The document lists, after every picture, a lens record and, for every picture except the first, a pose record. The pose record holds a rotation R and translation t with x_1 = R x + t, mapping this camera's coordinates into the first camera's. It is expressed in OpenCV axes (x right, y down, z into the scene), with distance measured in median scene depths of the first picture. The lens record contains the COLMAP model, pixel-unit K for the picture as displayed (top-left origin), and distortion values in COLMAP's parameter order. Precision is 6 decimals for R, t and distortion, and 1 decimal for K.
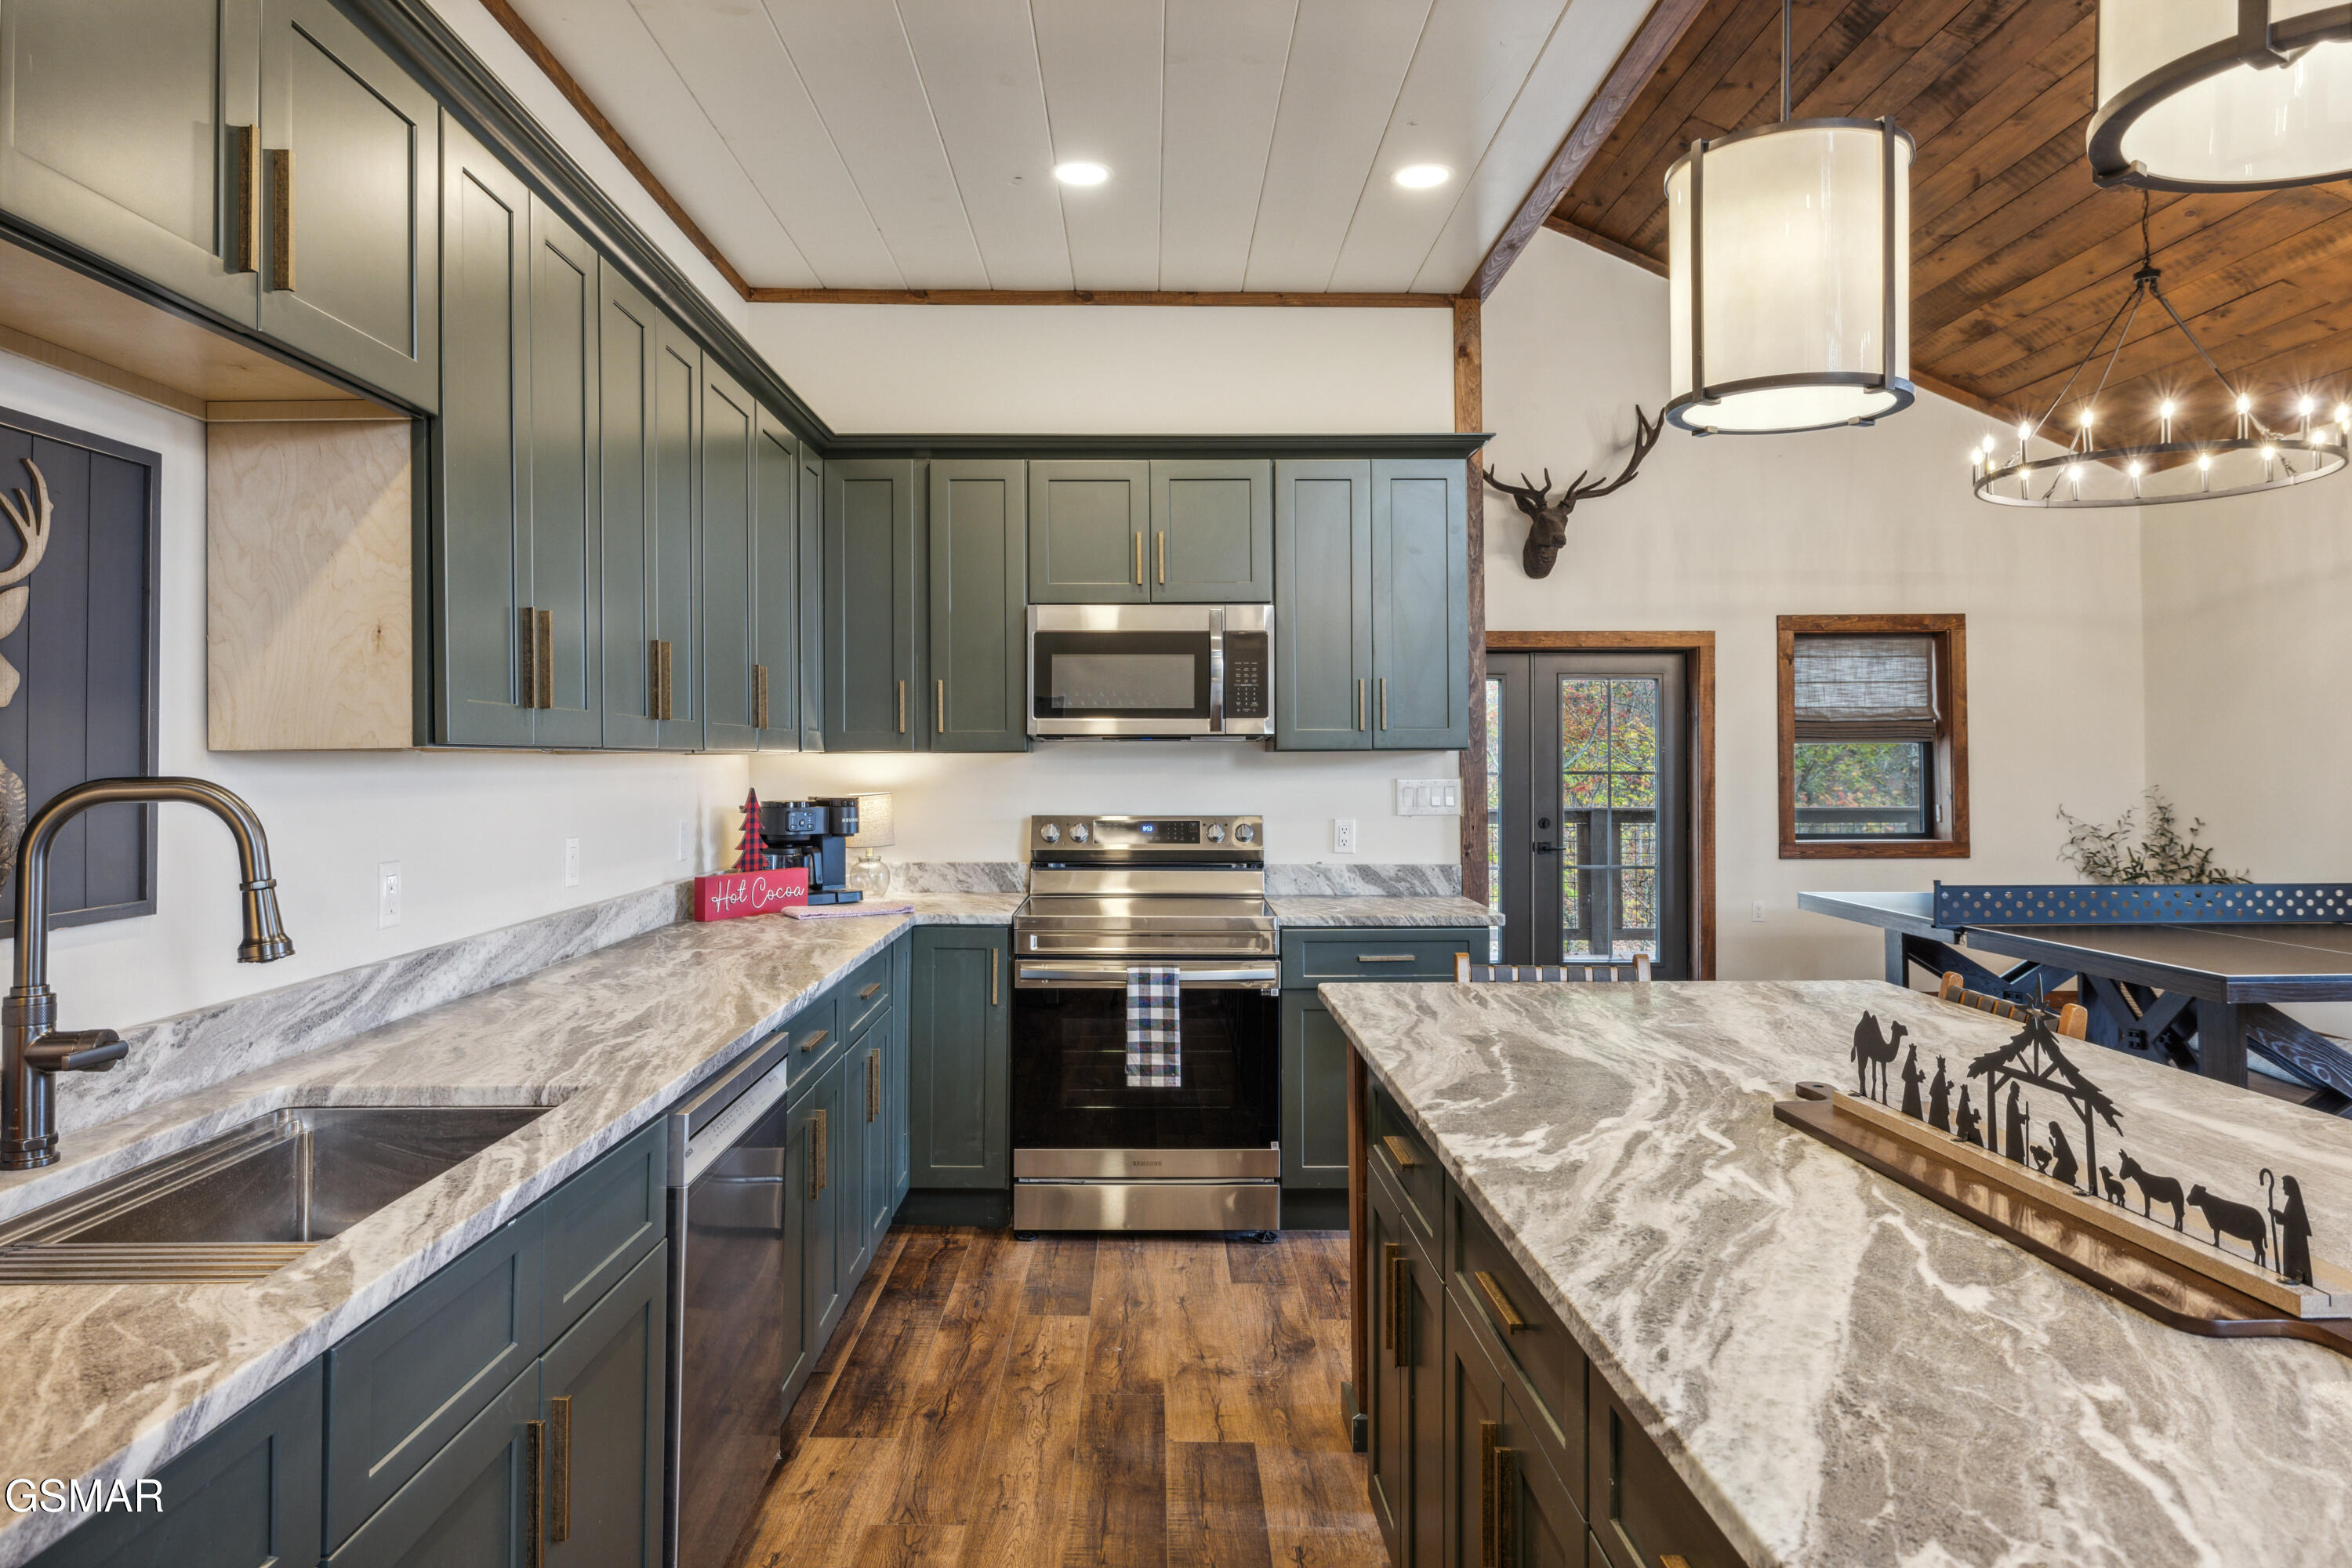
lens RADIAL K [[1476.6, 0, 1176.9], [0, 1476.6, 736.5], [0, 0, 1]] dist [-0.001658, 0.000481]
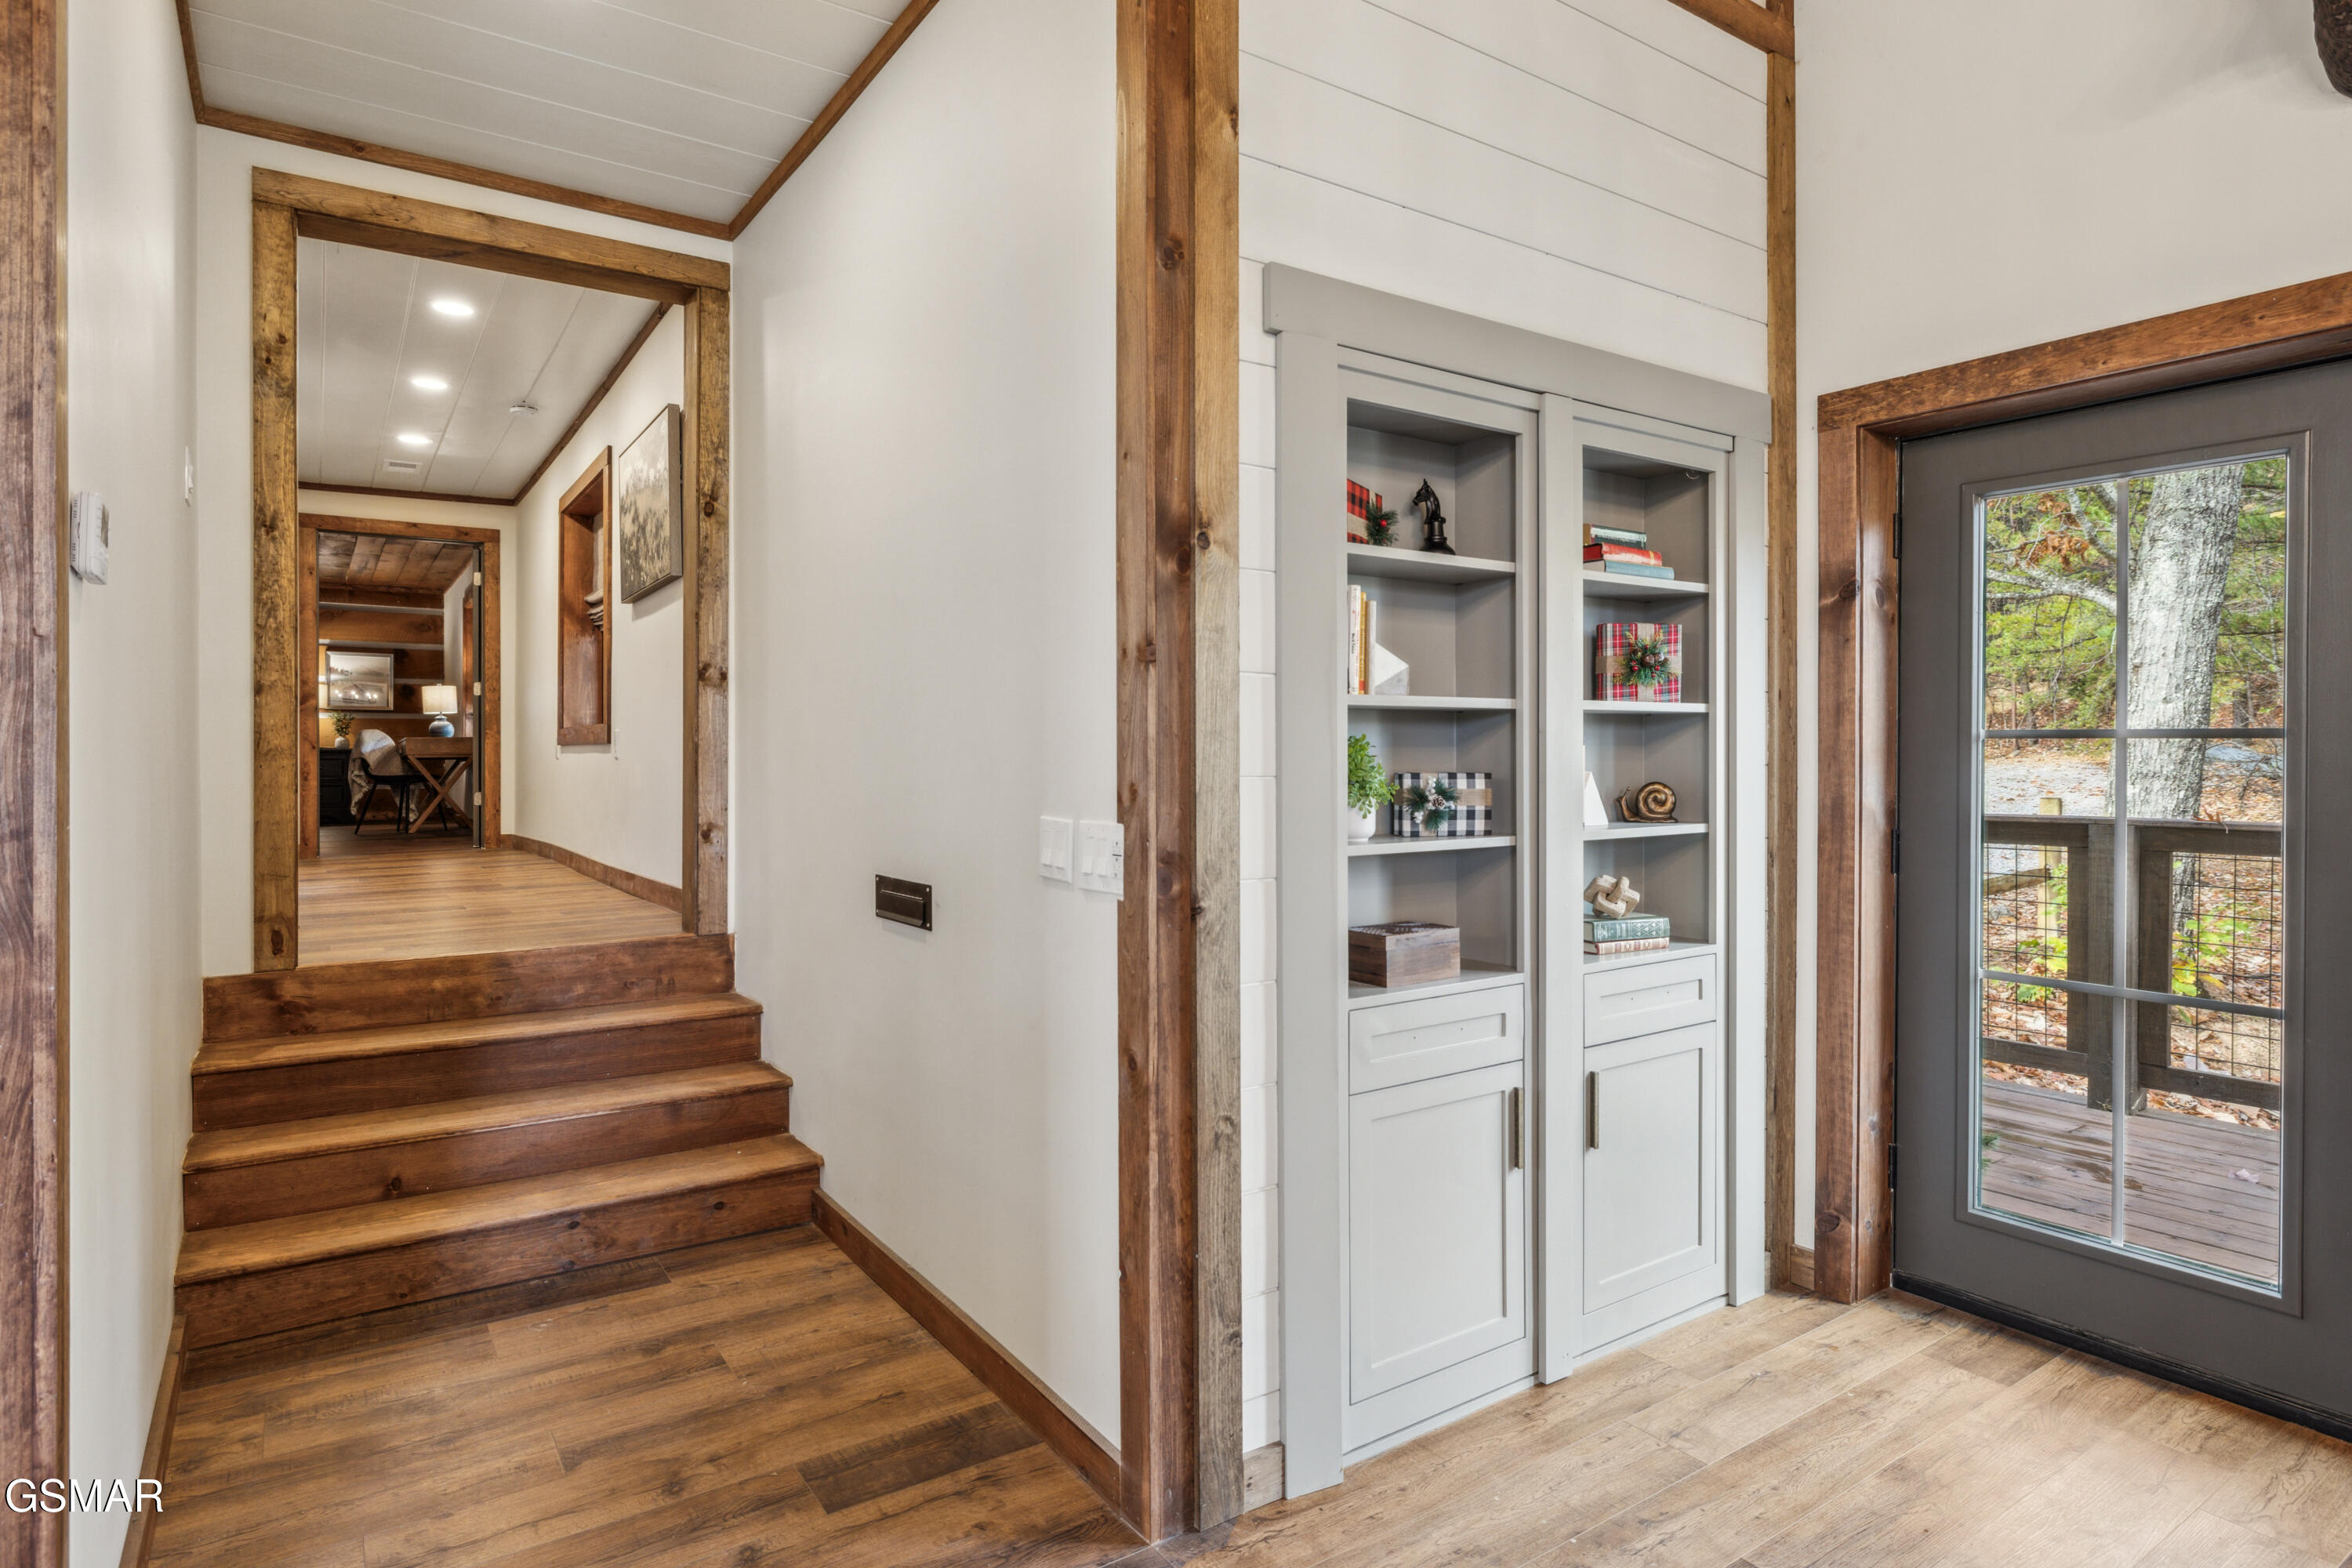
lens RADIAL K [[1260.1, 0, 1170.5], [0, 1260.1, 757.8], [0, 0, 1]] dist [-0.001694, 0.000097]
pose [[0.540877, 0.011397, -0.841024, 0.574589], [0.010191, 0.999746, 0.020102, 0.026002], [0.841040, -0.019443, 0.540624, 0.682096]]
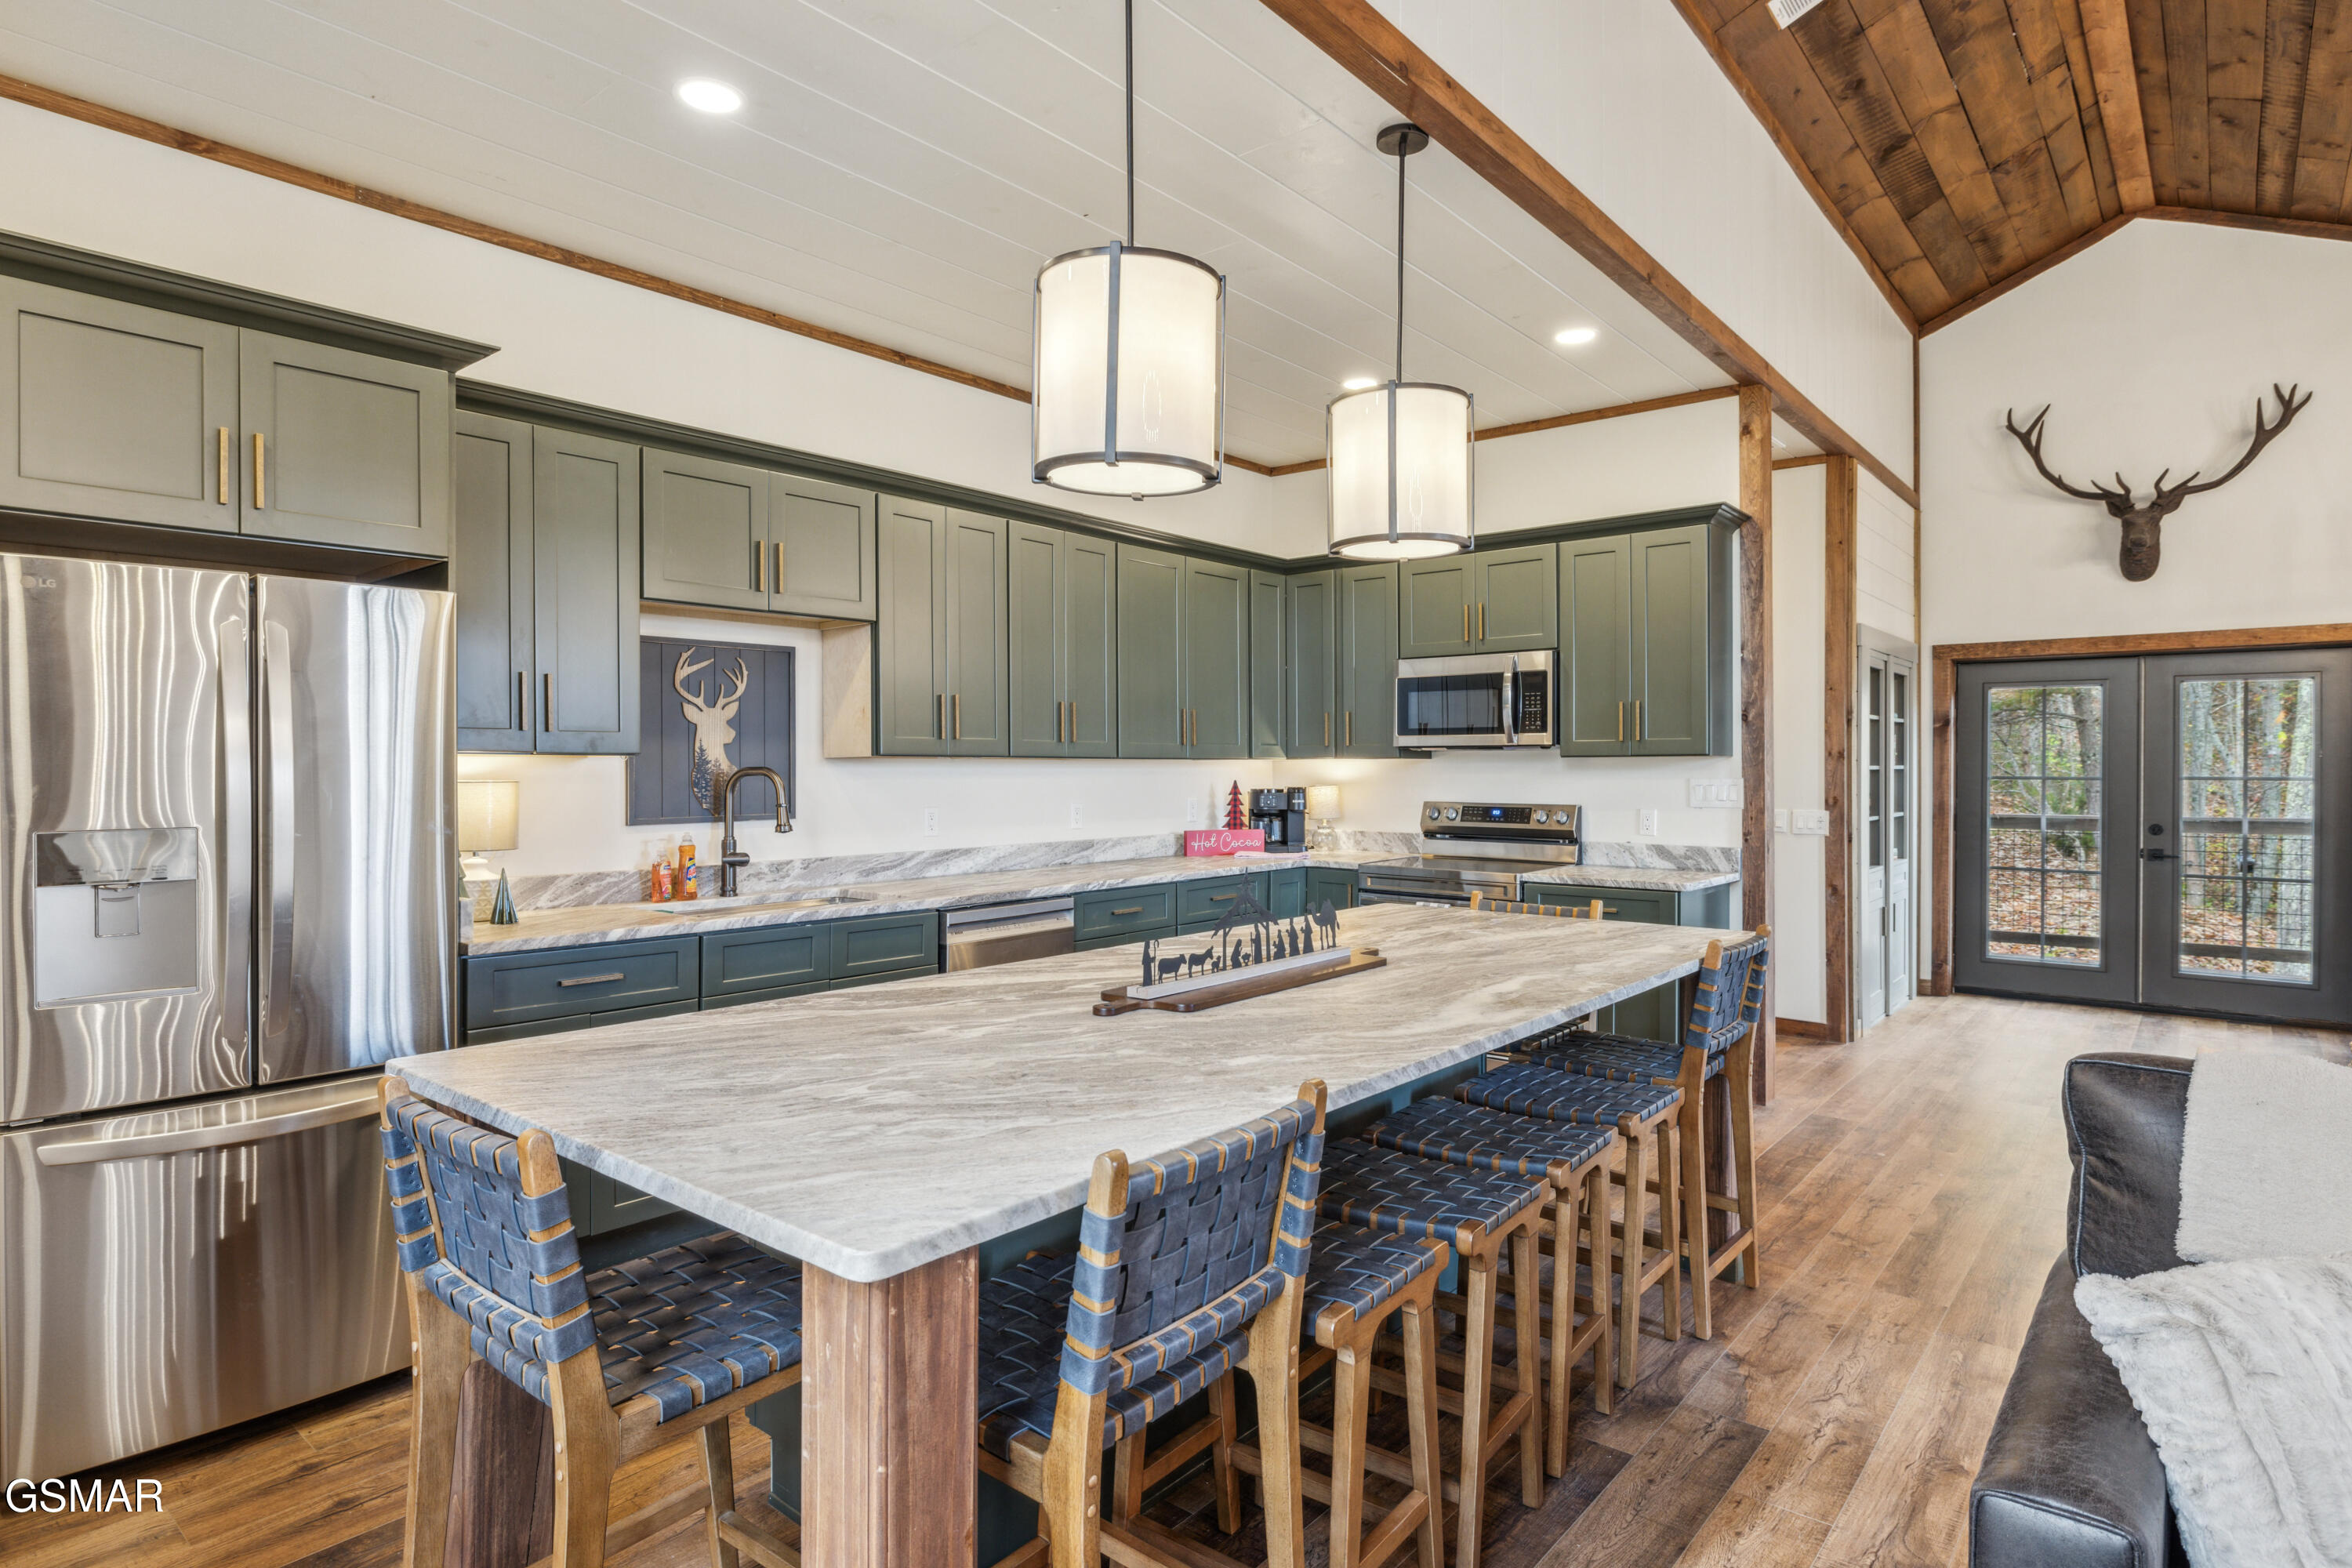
lens RADIAL K [[1261.2, 0, 1176.0], [0, 1261.2, 784.0], [0, 0, 1]] dist [0.000140, 0.000013]
pose [[0.747309, 0.008198, -0.664426, 0.571650], [0.009952, 0.999674, 0.023528, 0.003940], [0.664402, -0.024195, 0.746984, -0.106530]]
